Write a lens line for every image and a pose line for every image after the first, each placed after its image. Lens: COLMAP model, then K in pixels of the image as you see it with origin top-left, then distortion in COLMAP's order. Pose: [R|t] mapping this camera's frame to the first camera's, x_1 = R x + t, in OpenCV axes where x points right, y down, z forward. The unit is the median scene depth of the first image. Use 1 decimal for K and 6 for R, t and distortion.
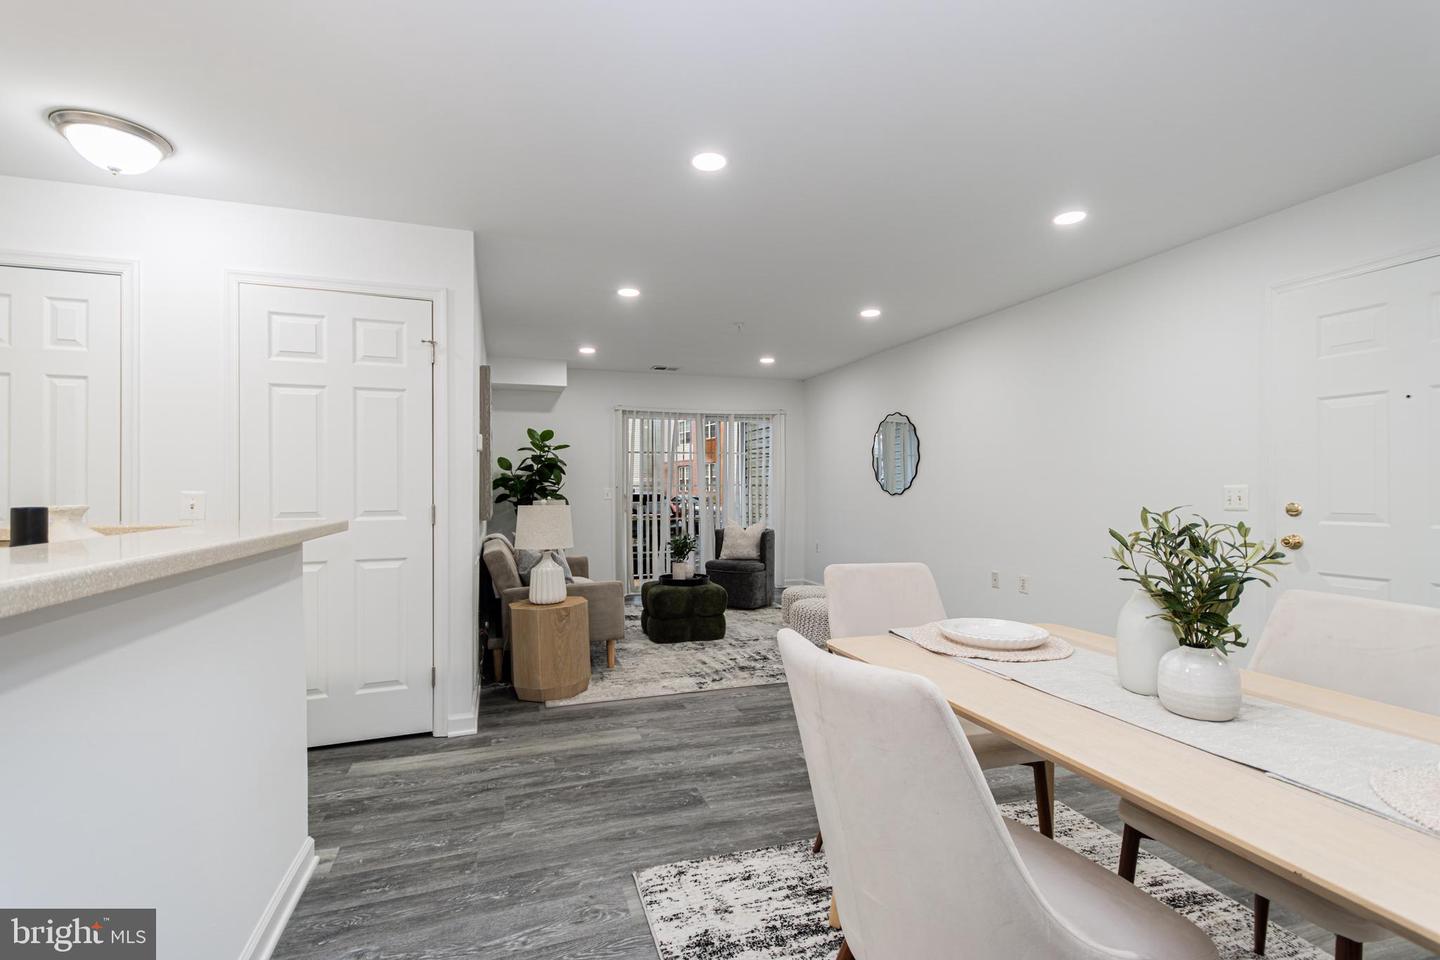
lens RADIAL K [[654.5, 0, 715.3], [0, 654.5, 497.3], [0, 0, 1]] dist [-0.001362, -0.000189]
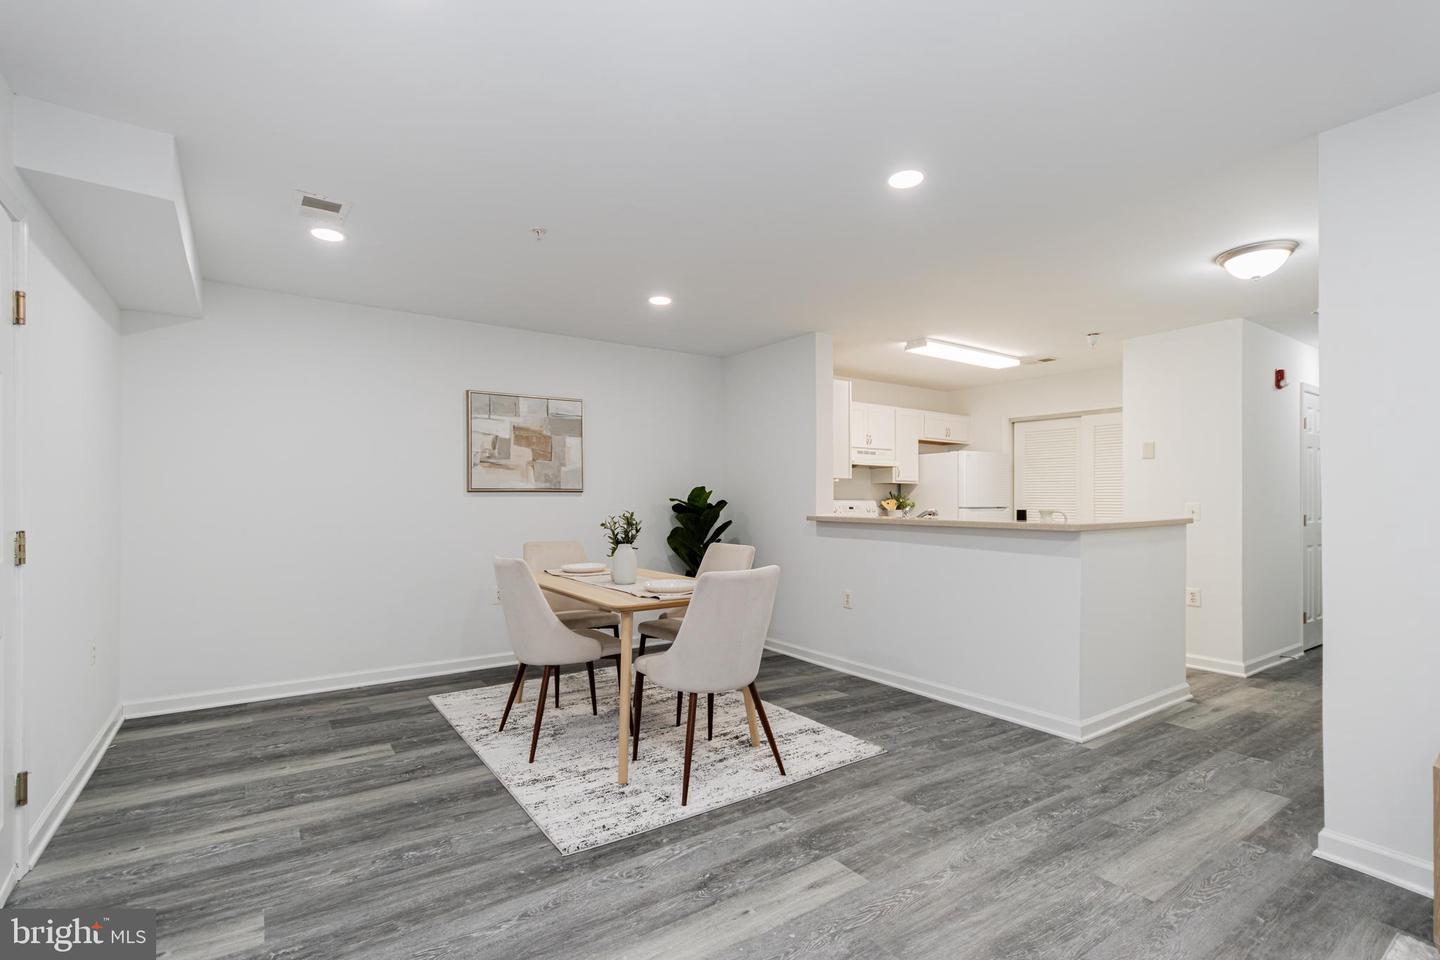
lens RADIAL K [[664.1, 0, 710.5], [0, 664.1, 496.5], [0, 0, 1]] dist [0.003307, 0.000584]
pose [[-0.961737, 0.001882, -0.273966, 0.468665], [0.000410, 0.999985, 0.005431, -0.026636], [0.273973, 0.005111, -0.961724, 1.581752]]
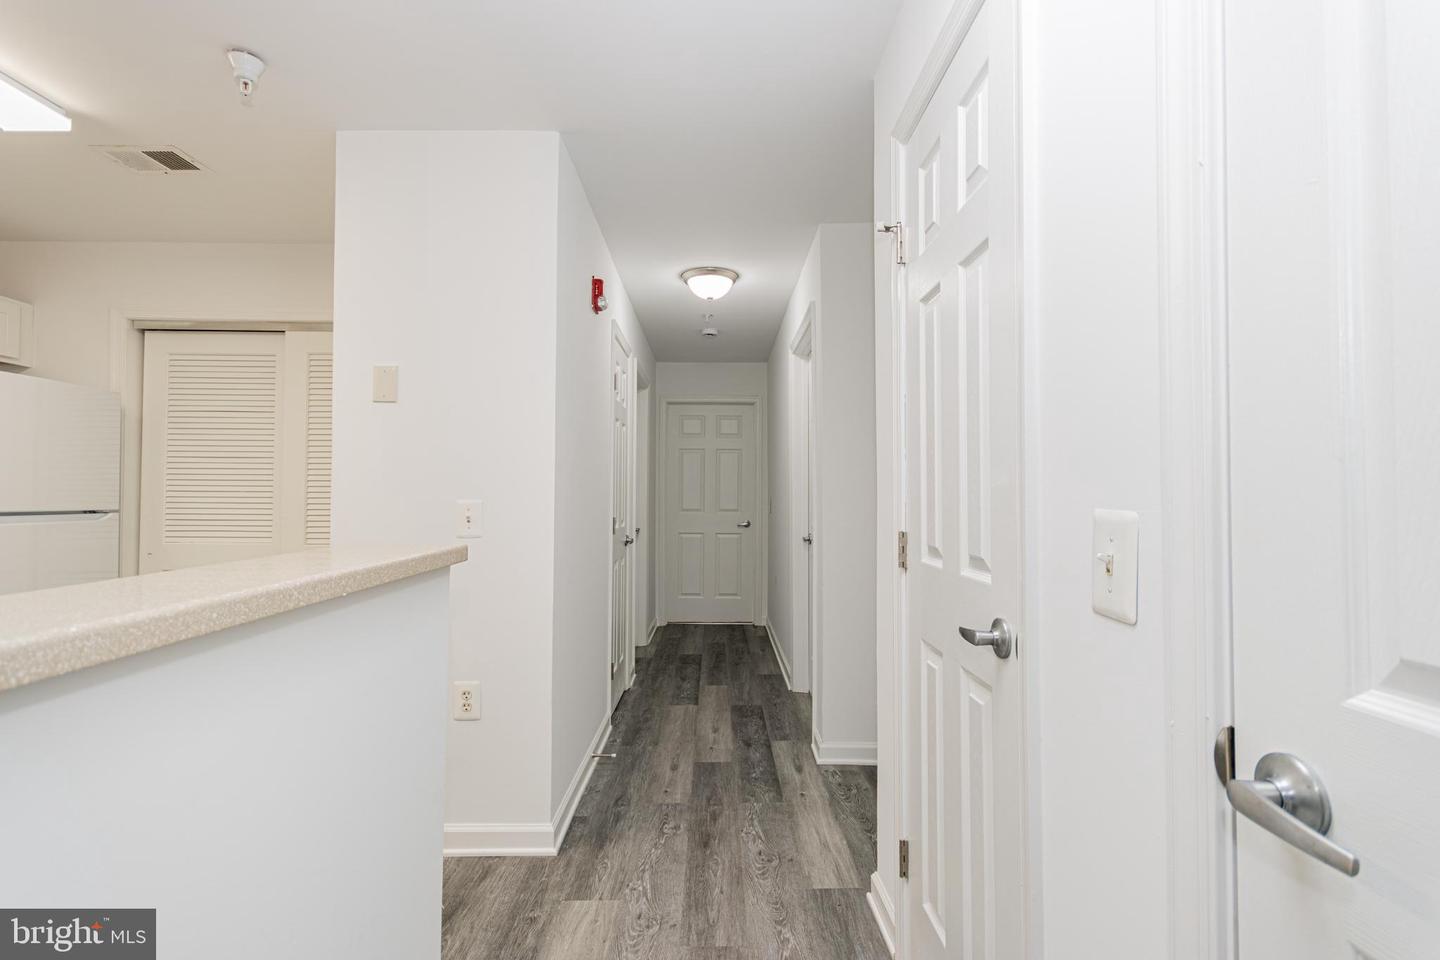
lens RADIAL K [[668.0, 0, 720.0], [0, 668.0, 488.1], [0, 0, 1]] dist [0.003161, 0.000309]
pose [[-0.310573, -0.009410, -0.950503, -0.457309], [-0.011931, 0.999911, -0.006000, -0.017551], [0.950475, 0.009477, -0.310658, 0.862531]]
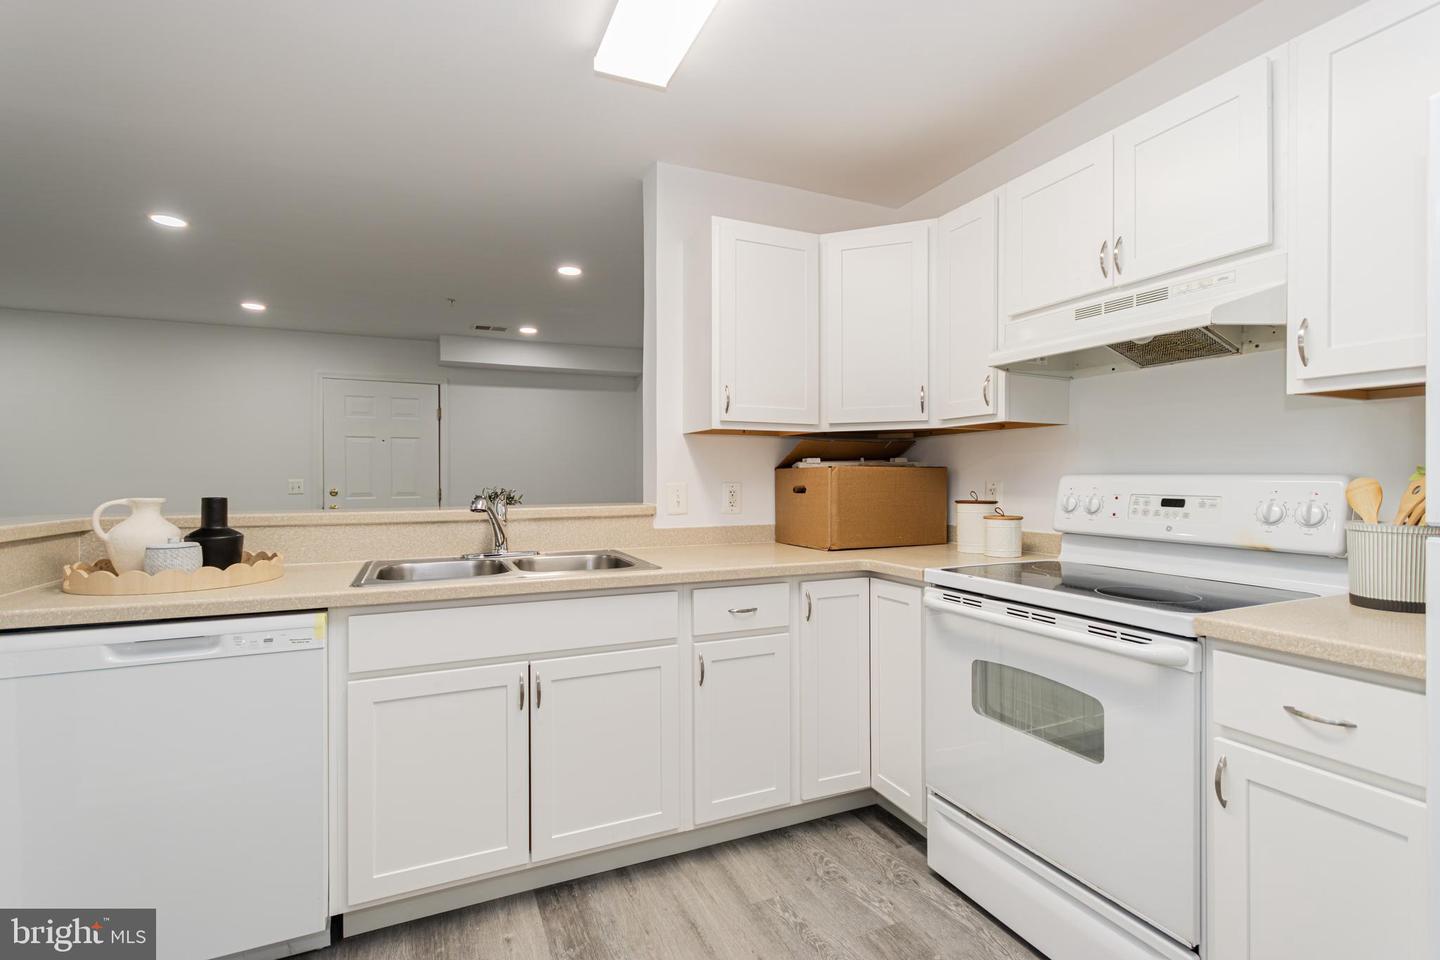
lens RADIAL K [[660.8, 0, 723.6], [0, 660.8, 477.3], [0, 0, 1]] dist [0.011288, 0.000182]
pose [[-0.105900, 0.003910, 0.994369, -1.177229], [0.013547, 0.999905, -0.002489, -0.004560], [-0.994285, 0.013207, -0.105943, 0.052510]]
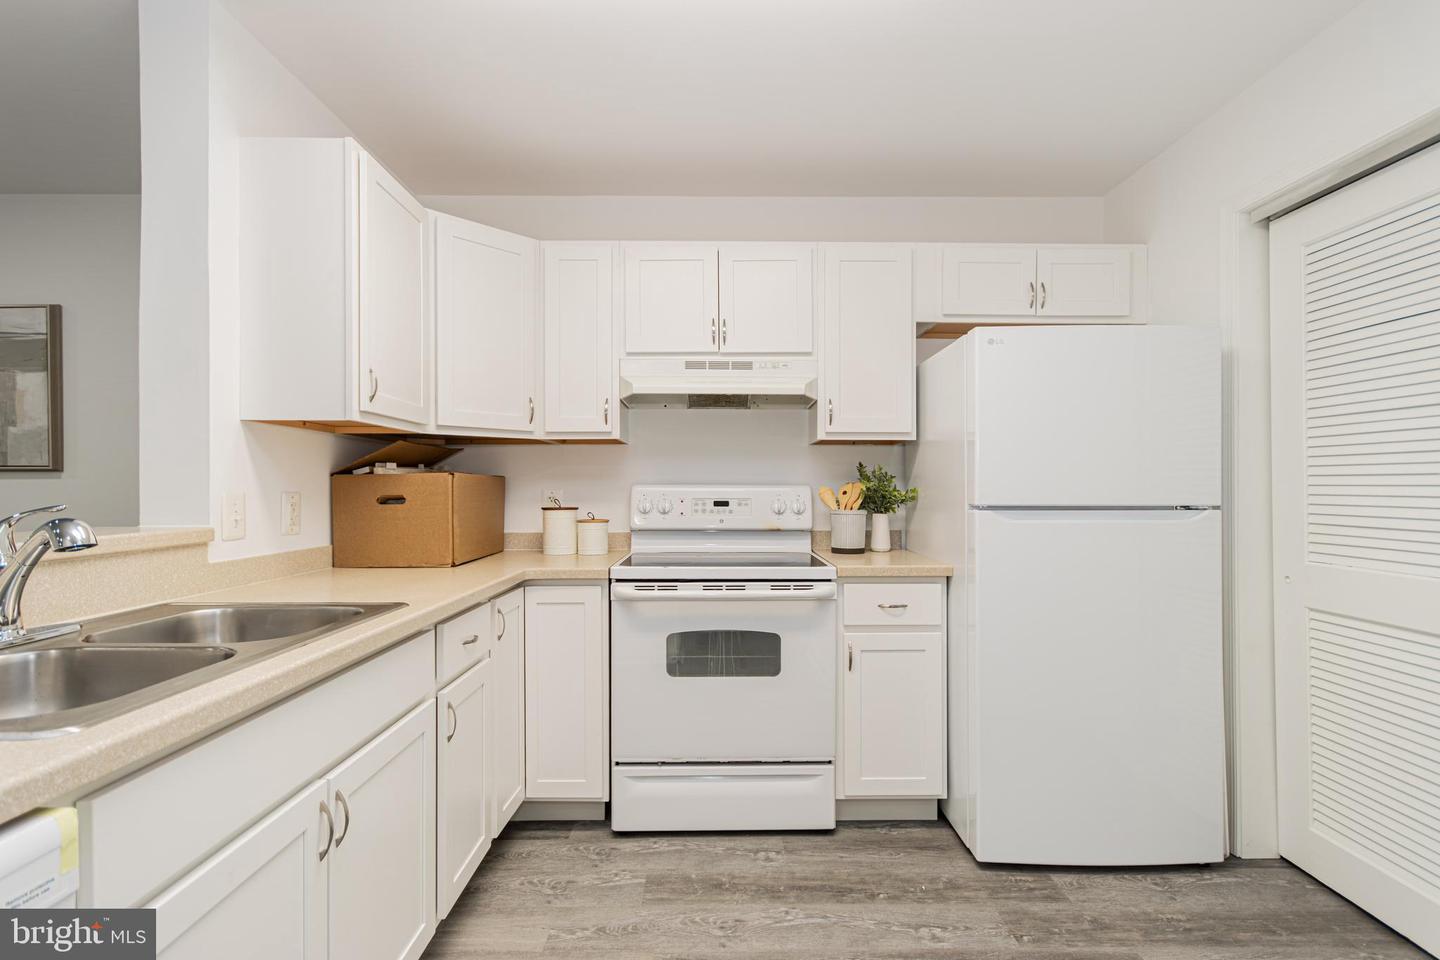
lens RADIAL K [[668.0, 0, 720.0], [0, 668.0, 488.1], [0, 0, 1]] dist [0.003161, 0.000309]
pose [[-0.949733, 0.003912, 0.313038, -0.889034], [0.007148, 0.999932, 0.009190, -0.006546], [-0.312981, 0.010966, -0.949696, 0.452905]]
